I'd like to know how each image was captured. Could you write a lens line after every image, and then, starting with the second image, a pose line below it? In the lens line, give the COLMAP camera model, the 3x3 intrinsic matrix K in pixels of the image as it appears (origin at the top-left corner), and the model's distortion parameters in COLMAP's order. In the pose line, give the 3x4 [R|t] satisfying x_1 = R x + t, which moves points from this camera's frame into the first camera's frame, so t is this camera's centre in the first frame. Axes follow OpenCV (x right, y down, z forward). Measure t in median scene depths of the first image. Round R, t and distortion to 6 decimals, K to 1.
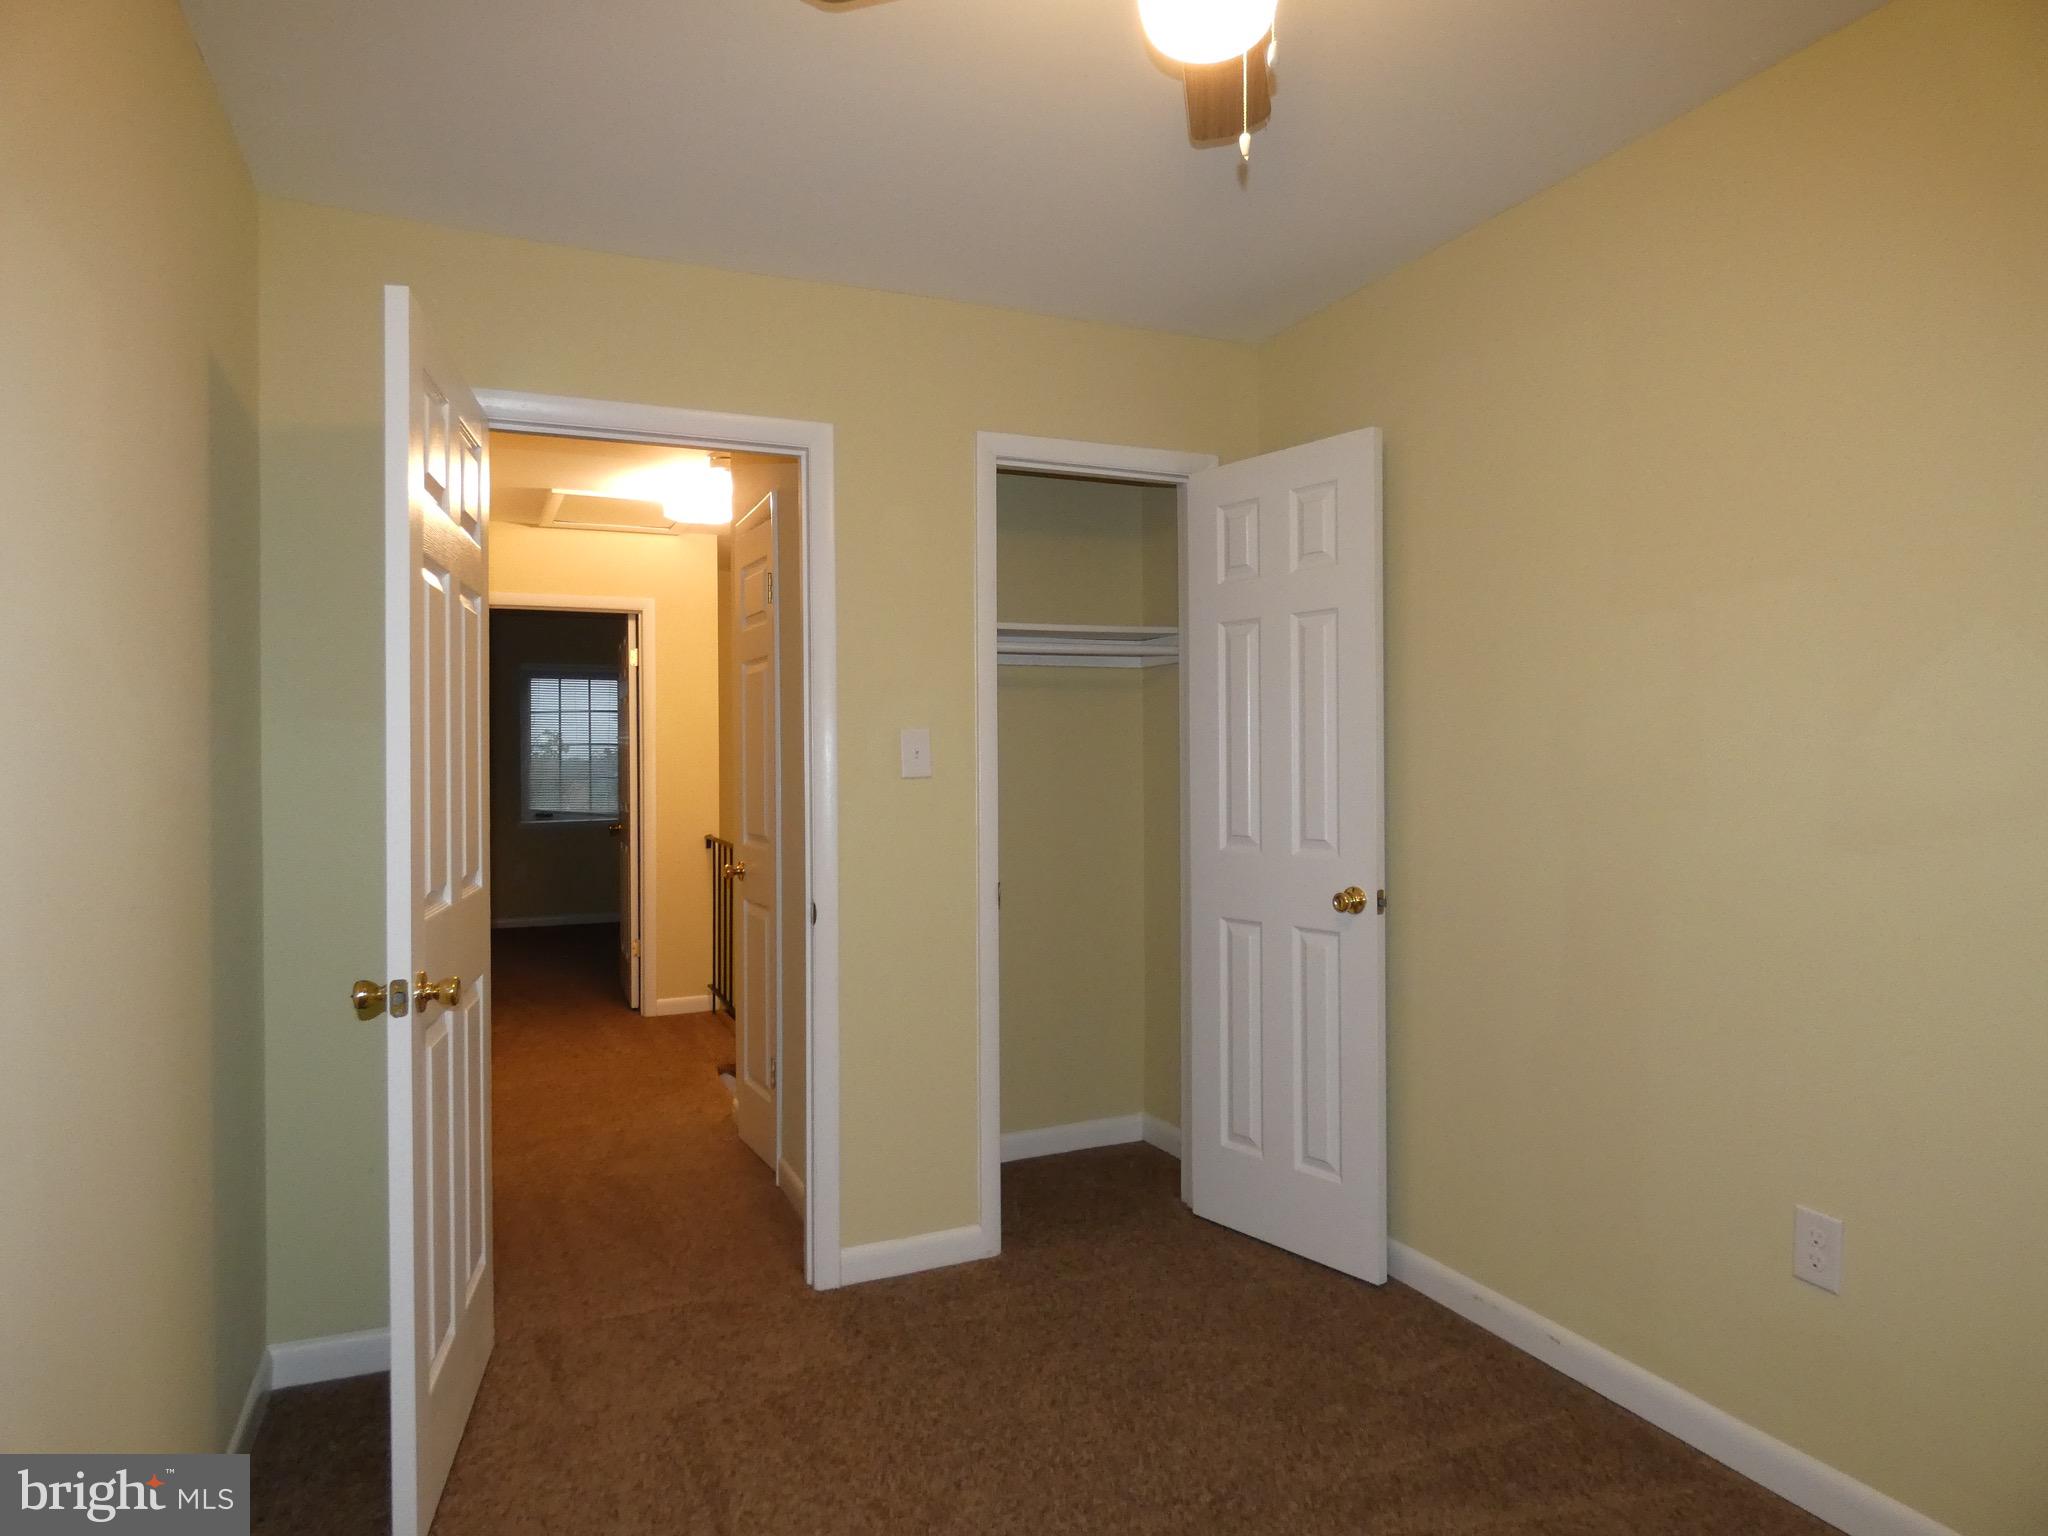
lens RADIAL K [[1215.4, 0, 1014.8], [0, 1215.4, 760.7], [0, 0, 1]] dist [-0.009447, -0.003456]
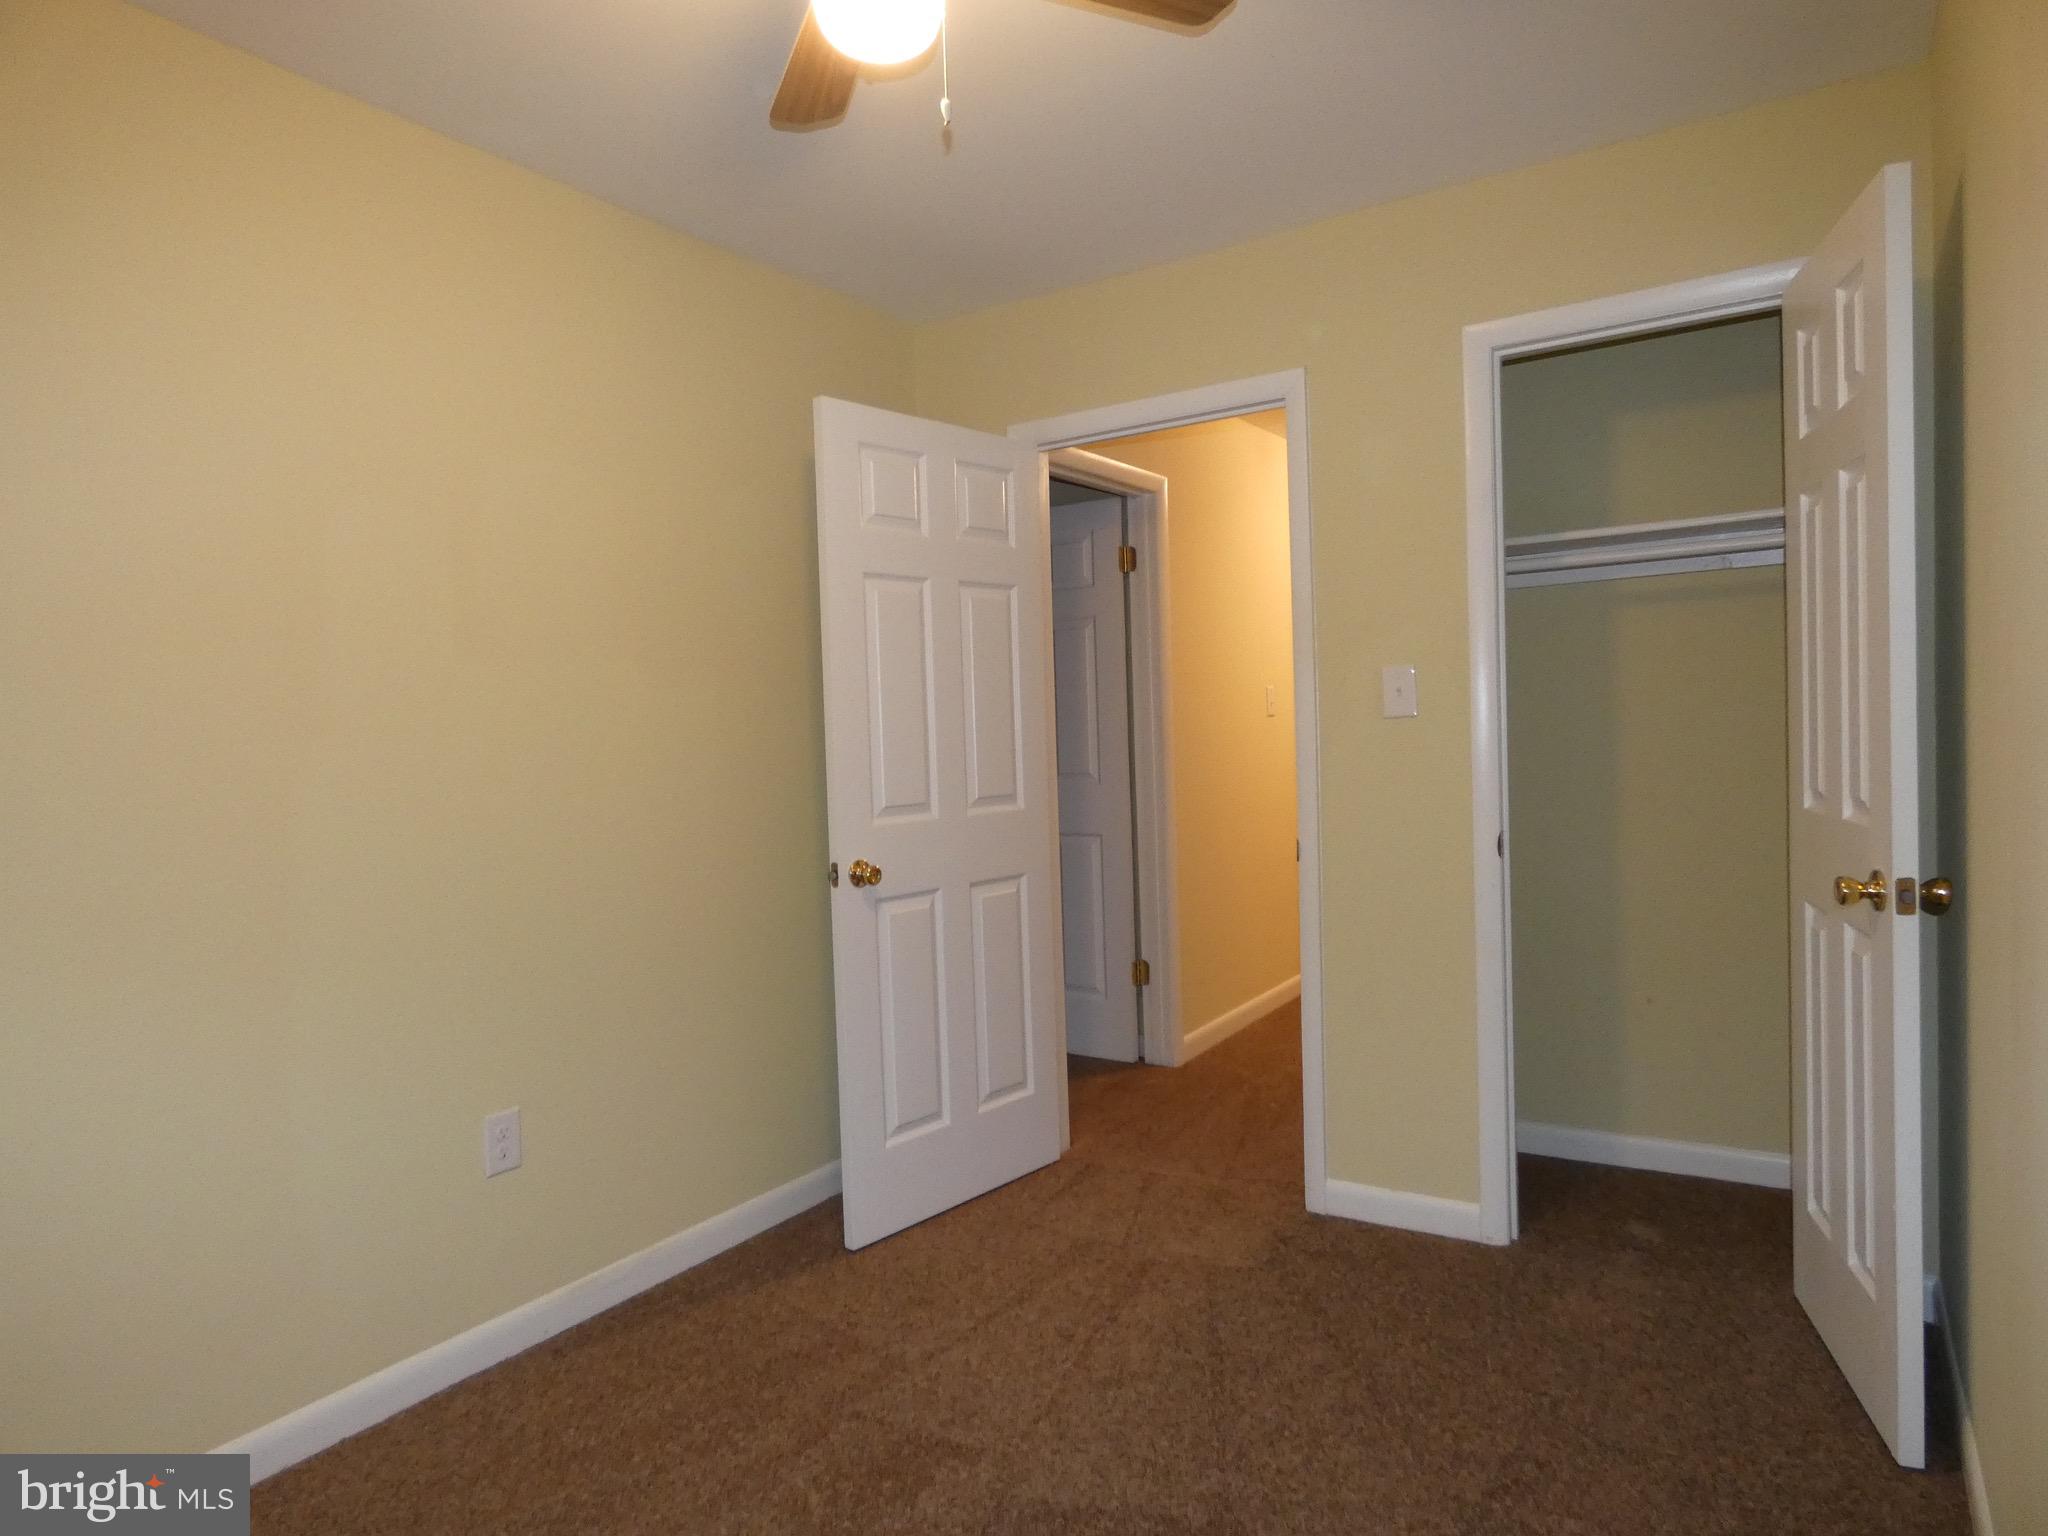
lens RADIAL K [[1215.4, 0, 1014.8], [0, 1215.4, 760.7], [0, 0, 1]] dist [-0.009447, -0.003456]
pose [[0.549387, 0.016813, -0.835399, 0.538276], [0.033445, 0.998554, 0.042092, -0.002579], [0.834899, -0.051065, 0.548030, 0.224223]]
